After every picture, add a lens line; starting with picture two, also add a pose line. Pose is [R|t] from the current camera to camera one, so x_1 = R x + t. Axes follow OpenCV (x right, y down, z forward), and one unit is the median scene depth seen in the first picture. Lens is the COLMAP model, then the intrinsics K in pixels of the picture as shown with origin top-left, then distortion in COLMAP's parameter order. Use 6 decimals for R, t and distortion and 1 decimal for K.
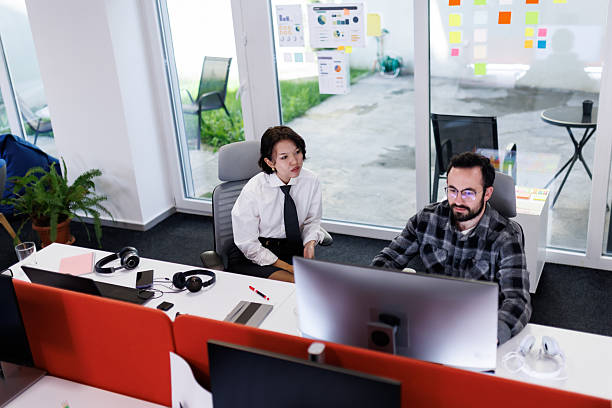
lens RADIAL K [[695.4, 0, 311.0], [0, 695.4, 183.2], [0, 0, 1]] dist [-0.013368, 0.000000]
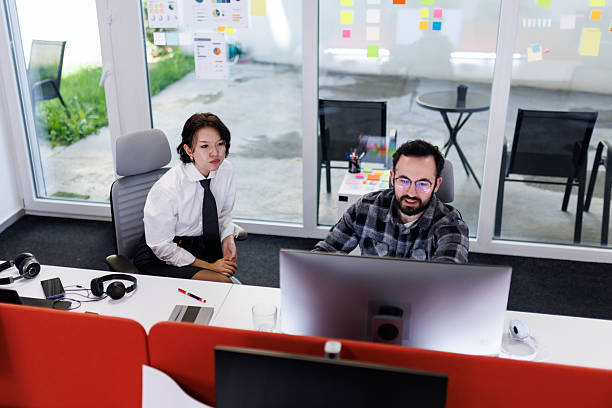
lens RADIAL K [[741.0, 0, 253.7], [0, 741.0, 202.4], [0, 0, 1]] dist [-0.006538, 0.000000]
pose [[0.979889, -0.035984, 0.196274, -0.116948], [0.030195, 0.999018, 0.032410, 0.004800], [-0.197248, -0.025832, 0.980013, 0.025641]]
